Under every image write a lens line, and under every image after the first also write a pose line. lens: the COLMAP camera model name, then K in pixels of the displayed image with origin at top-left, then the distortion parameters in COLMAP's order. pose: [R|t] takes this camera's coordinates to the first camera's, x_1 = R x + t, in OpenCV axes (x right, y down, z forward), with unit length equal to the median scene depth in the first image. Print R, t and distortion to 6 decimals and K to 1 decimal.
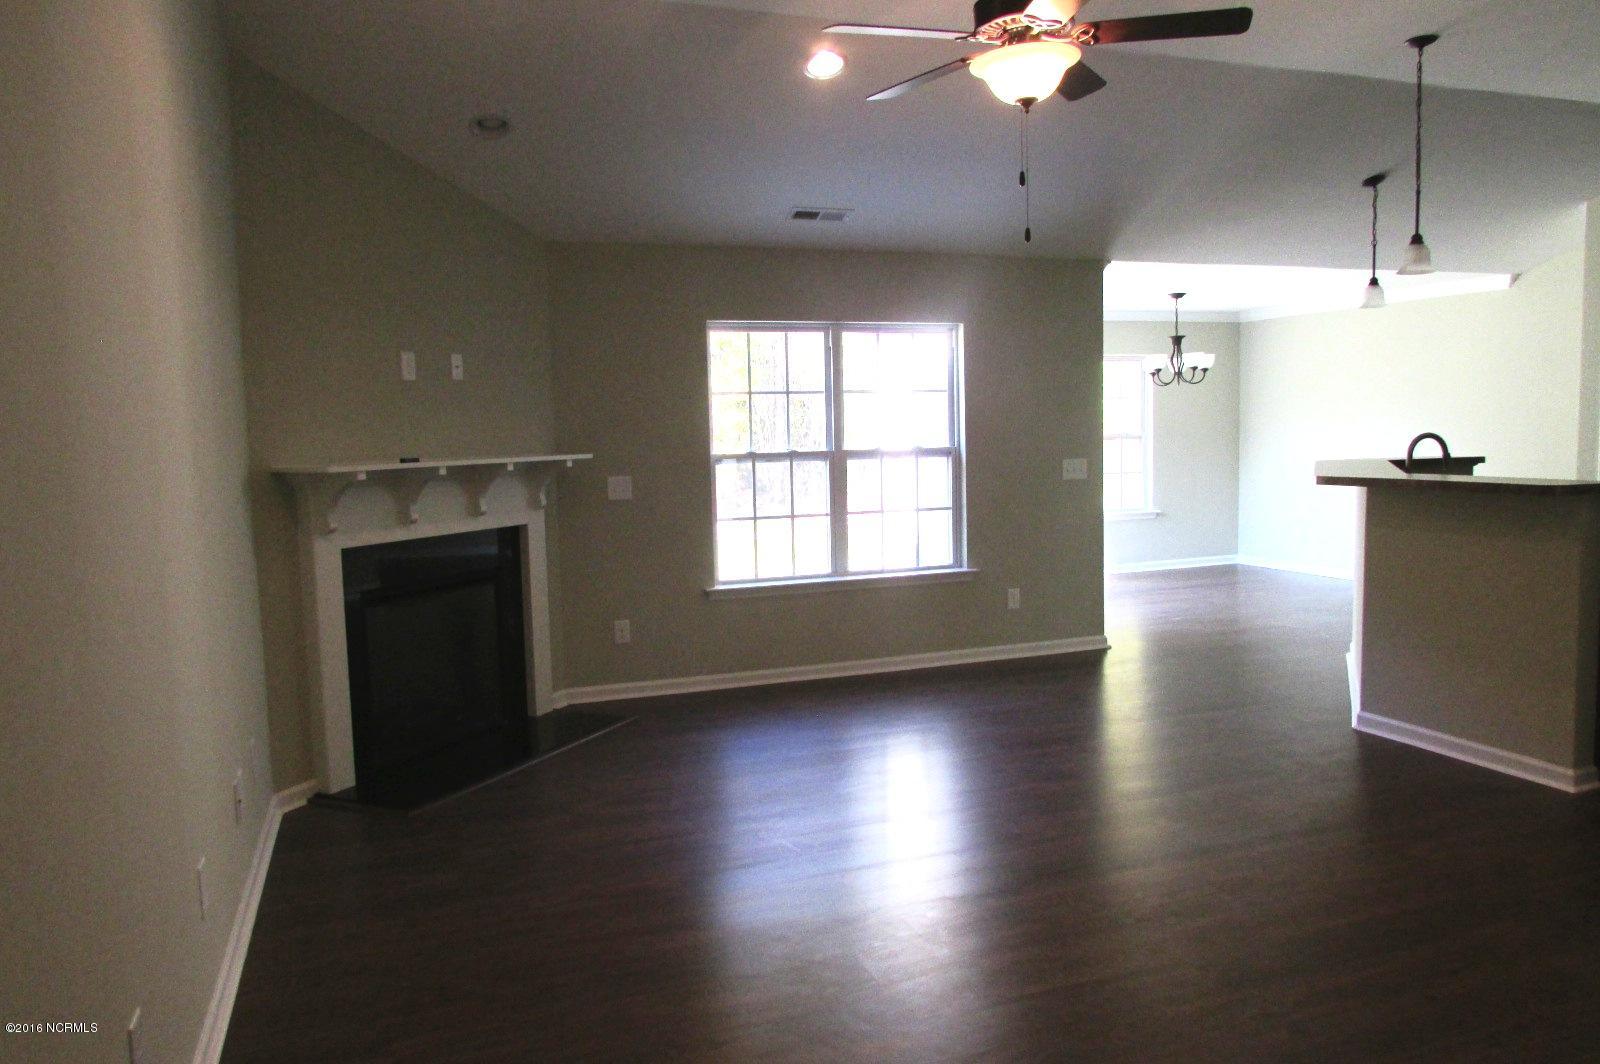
lens RADIAL K [[1100.1, 0, 800.0], [0, 1100.1, 532.0], [0, 0, 1]] dist [-0.023978, 0.001741]
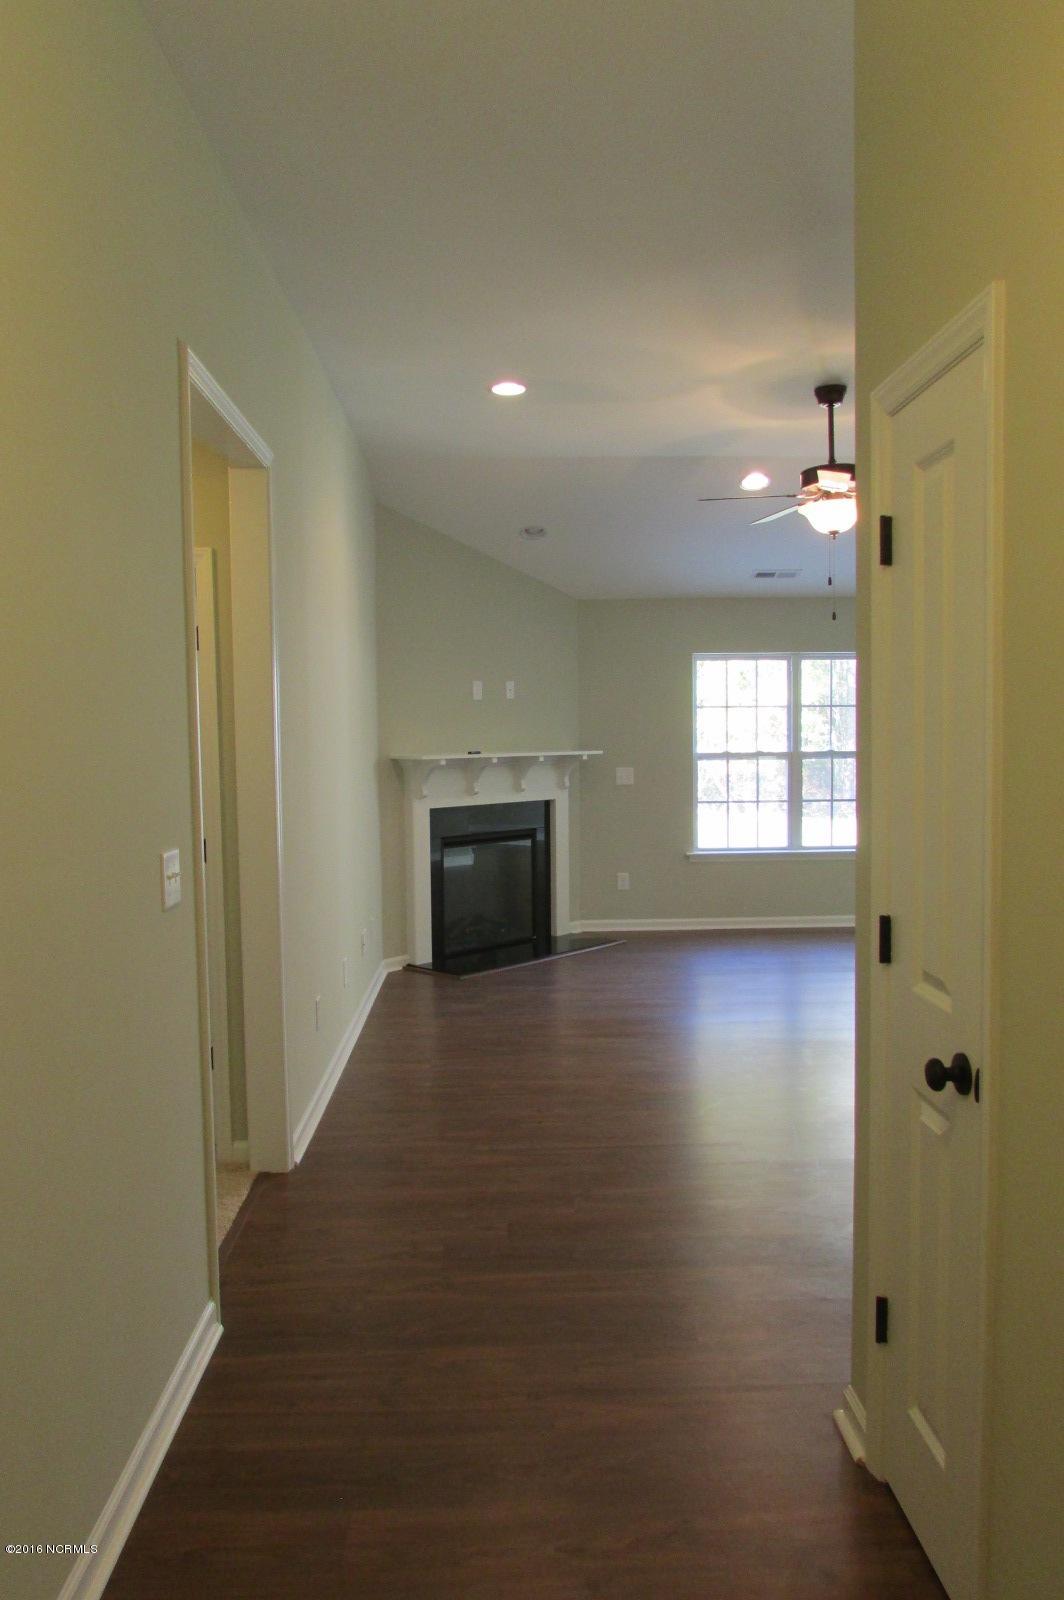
lens RADIAL K [[1146.4, 0, 556.6], [0, 1146.4, 799.6], [0, 0, 1]] dist [0.002012, 0.002035]
pose [[0.950892, 0.032374, -0.307825, 0.211457], [-0.040525, 0.998976, -0.020121, 0.023435], [0.306858, 0.031607, 0.951230, -0.413214]]
